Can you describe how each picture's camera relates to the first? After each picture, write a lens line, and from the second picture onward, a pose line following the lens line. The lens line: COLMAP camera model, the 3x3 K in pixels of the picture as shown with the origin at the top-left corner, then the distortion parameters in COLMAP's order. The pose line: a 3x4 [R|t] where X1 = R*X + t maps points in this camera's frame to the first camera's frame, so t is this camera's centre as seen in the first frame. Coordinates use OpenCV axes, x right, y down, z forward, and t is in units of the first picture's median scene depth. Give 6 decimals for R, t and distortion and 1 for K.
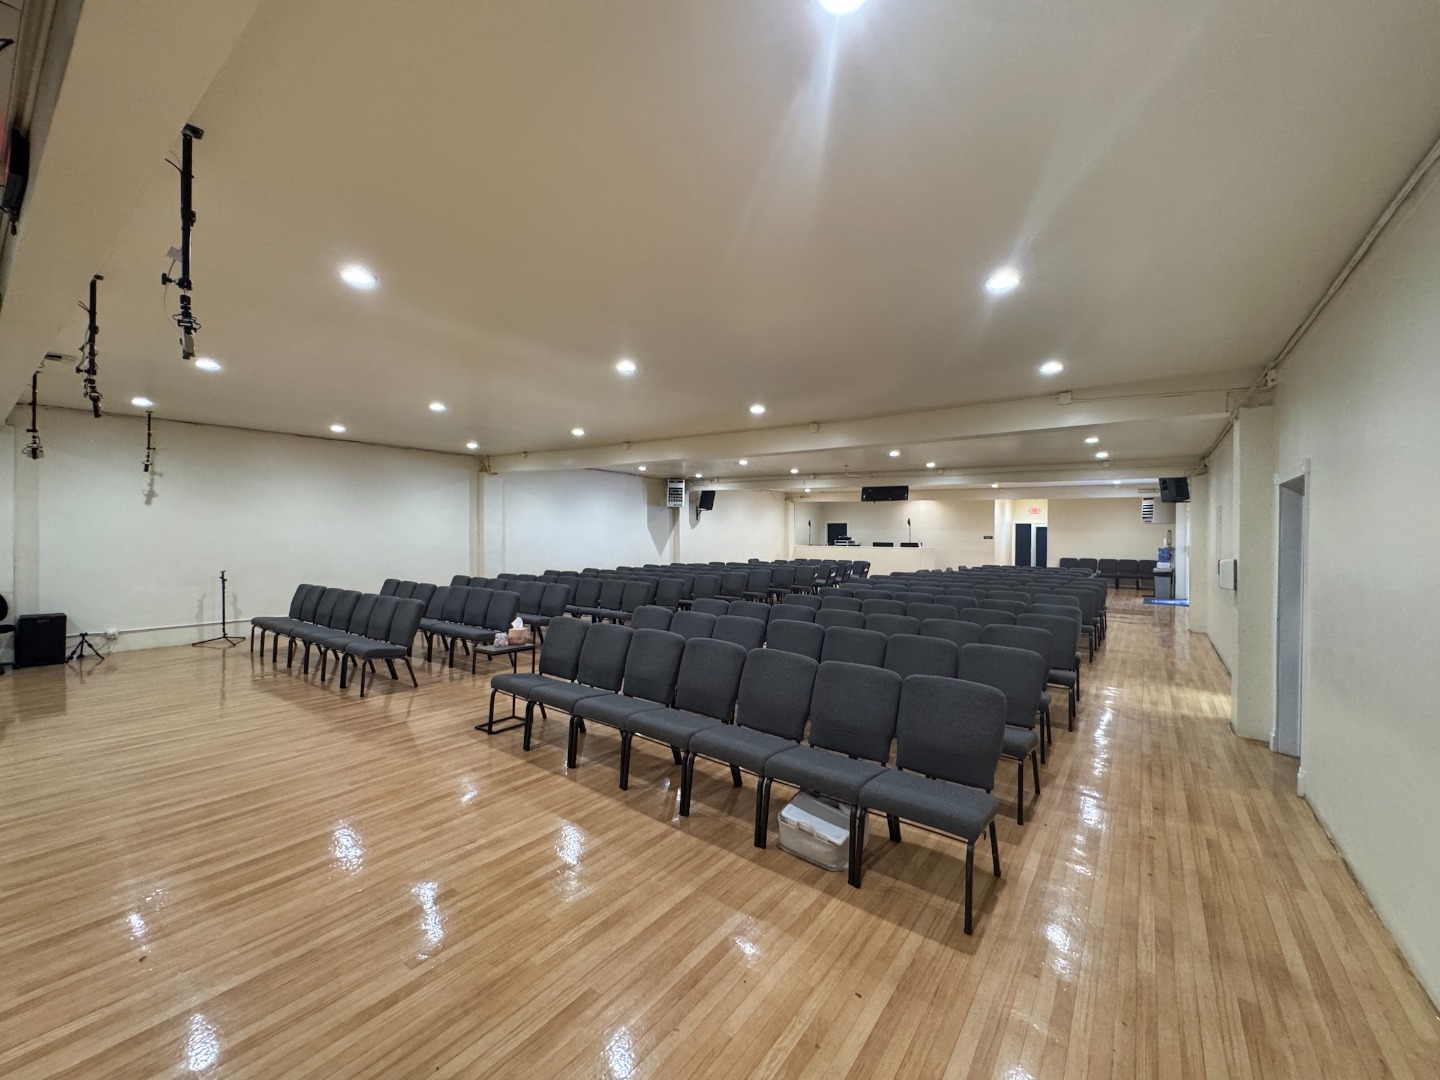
lens RADIAL K [[582.1, 0, 718.8], [0, 582.1, 538.0], [0, 0, 1]] dist [0.000874, 0.000322]
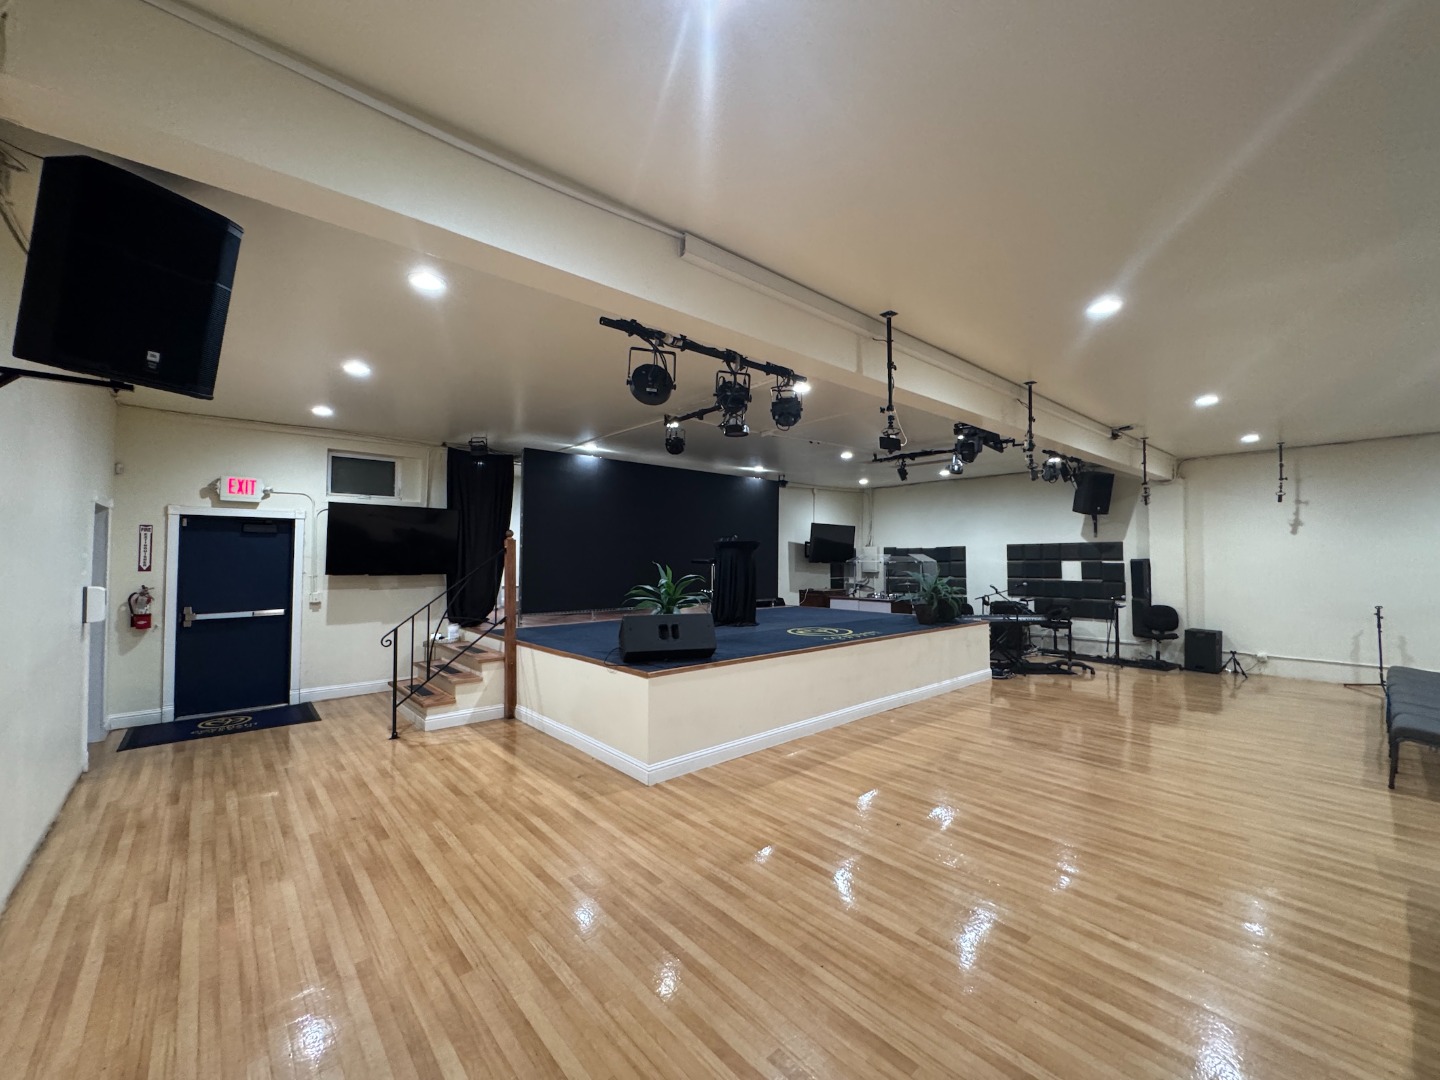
lens RADIAL K [[582.1, 0, 718.8], [0, 582.1, 538.0], [0, 0, 1]] dist [0.000874, 0.000322]
pose [[-0.209039, -0.038886, -0.977134, 0.386020], [-0.009639, 0.999242, -0.037704, -0.005285], [0.977860, 0.001537, -0.209256, 0.447762]]
